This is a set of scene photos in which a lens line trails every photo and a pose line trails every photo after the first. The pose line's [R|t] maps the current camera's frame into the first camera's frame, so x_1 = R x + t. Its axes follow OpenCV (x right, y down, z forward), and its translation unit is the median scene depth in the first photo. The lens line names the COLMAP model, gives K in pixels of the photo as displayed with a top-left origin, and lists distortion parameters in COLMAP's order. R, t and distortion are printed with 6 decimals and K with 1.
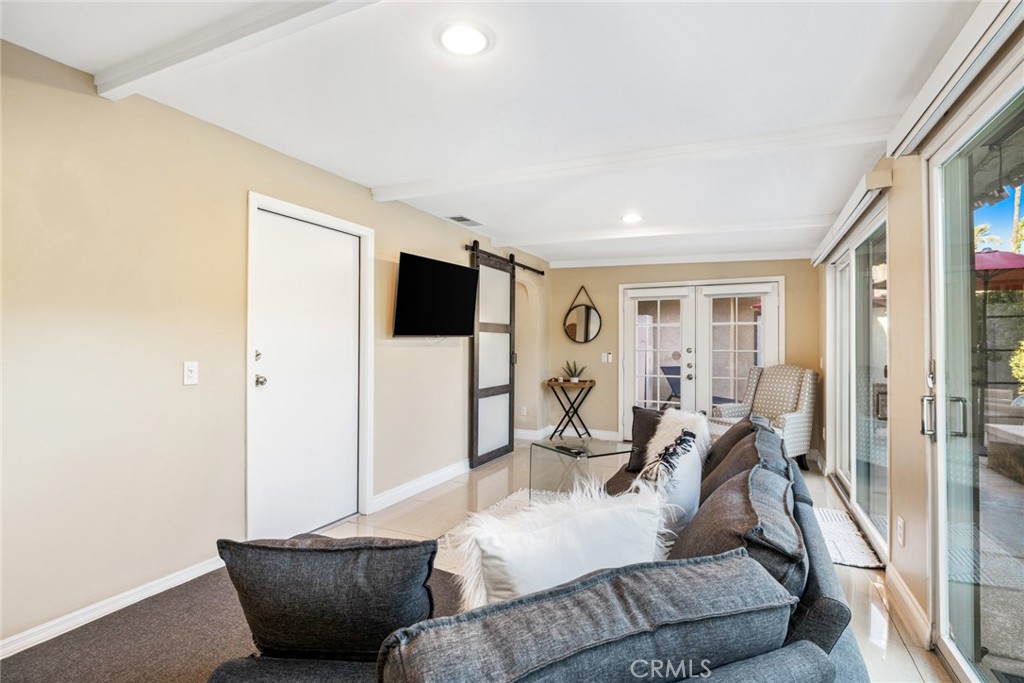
lens RADIAL K [[487.8, 0, 510.0], [0, 487.8, 340.0], [0, 0, 1]] dist [-0.000847, -0.000153]
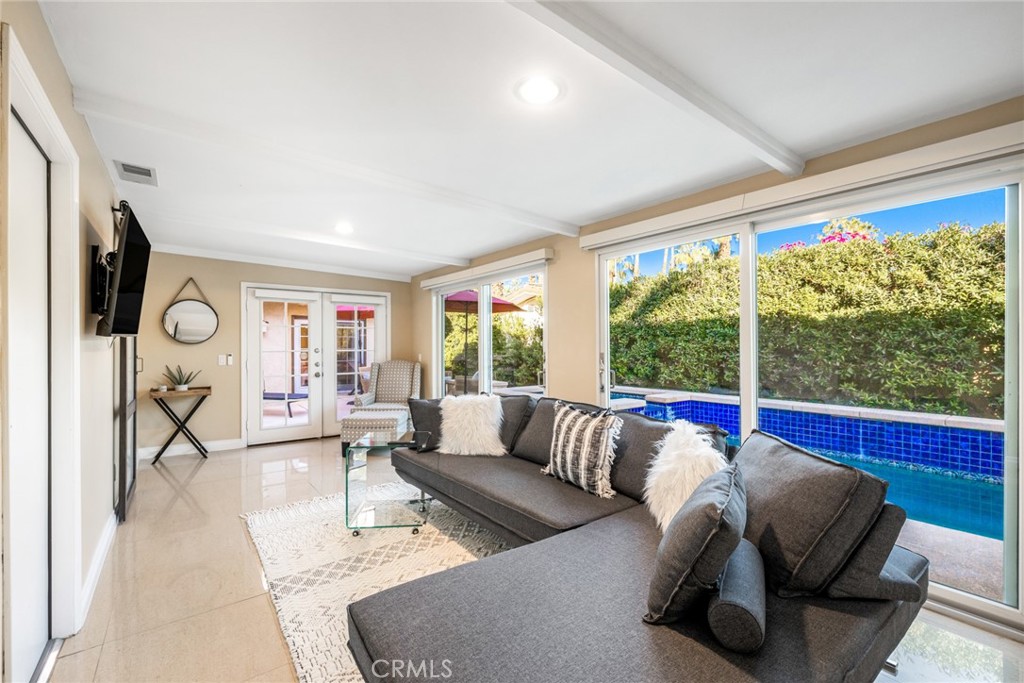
lens RADIAL K [[440.8, 0, 512.9], [0, 440.8, 344.3], [0, 0, 1]] dist [0.000591, 0.000030]
pose [[0.431809, -0.000476, 0.901965, -0.323625], [-0.007005, 0.999968, 0.003882, 0.000025], [-0.901938, -0.007994, 0.431791, 0.166082]]
